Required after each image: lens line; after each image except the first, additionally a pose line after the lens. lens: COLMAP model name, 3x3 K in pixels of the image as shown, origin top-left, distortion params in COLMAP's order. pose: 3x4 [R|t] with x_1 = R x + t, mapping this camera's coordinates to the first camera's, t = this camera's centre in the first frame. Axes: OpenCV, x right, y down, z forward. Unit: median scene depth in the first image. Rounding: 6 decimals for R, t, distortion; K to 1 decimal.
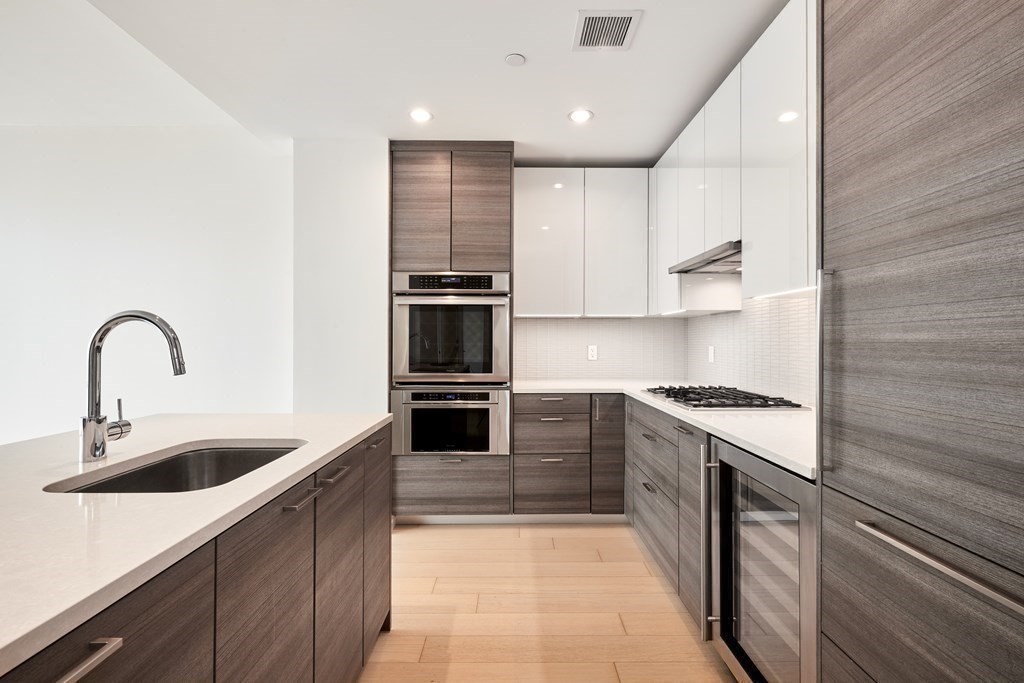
lens RADIAL K [[457.9, 0, 647.8], [0, 457.9, 344.6], [0, 0, 1]] dist [0.000195, -0.000023]
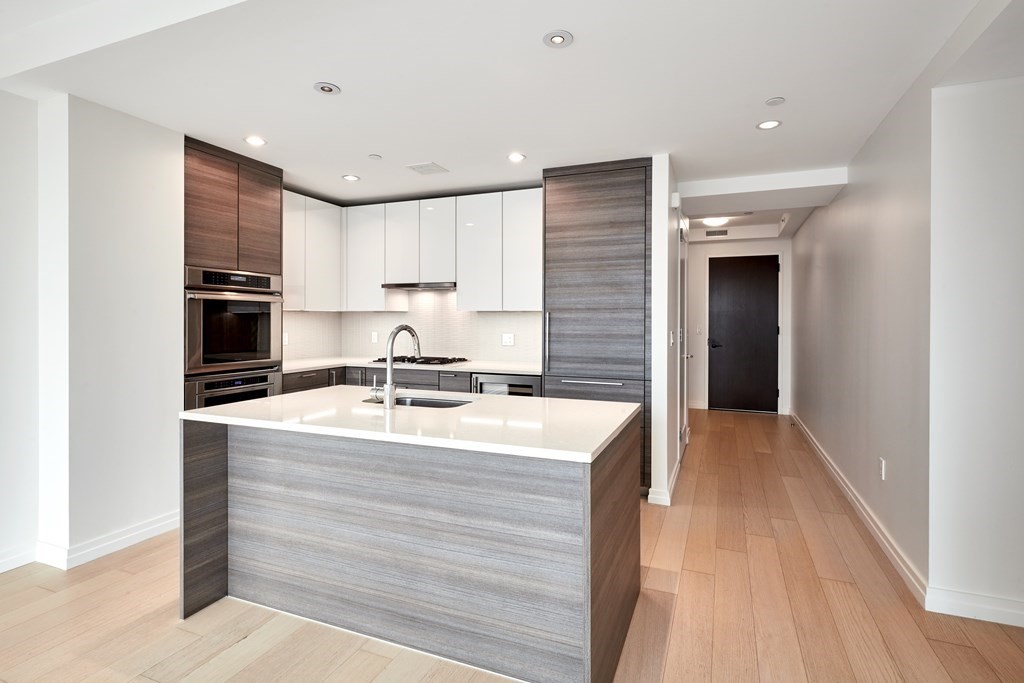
lens RADIAL K [[483.6, 0, 508.1], [0, 483.6, 329.7], [0, 0, 1]] dist [0.000369, -0.000052]
pose [[0.416072, -0.014411, 0.909217, -1.233859], [-0.004933, 0.999824, 0.018104, -0.039959], [-0.909318, -0.012018, 0.415928, -0.095920]]
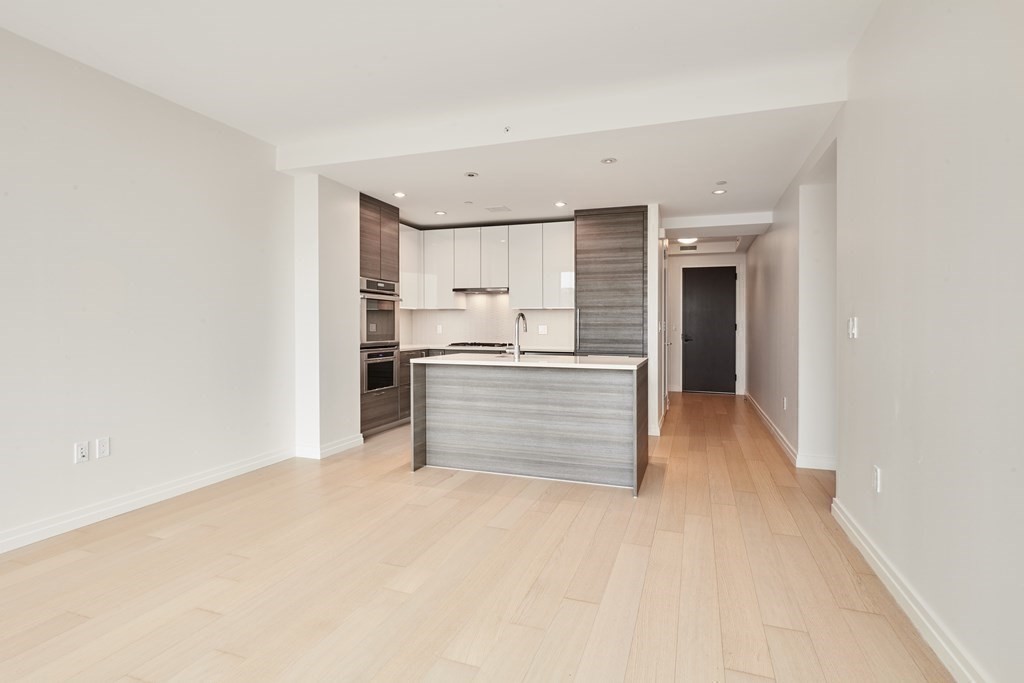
lens RADIAL K [[463.5, 0, 558.7], [0, 463.5, 340.1], [0, 0, 1]] dist [0.000669, -0.000050]
pose [[0.290633, -0.033854, 0.956235, -1.844810], [-0.001123, 0.999361, 0.035722, -0.001820], [-0.956834, -0.011456, 0.290409, -0.108342]]
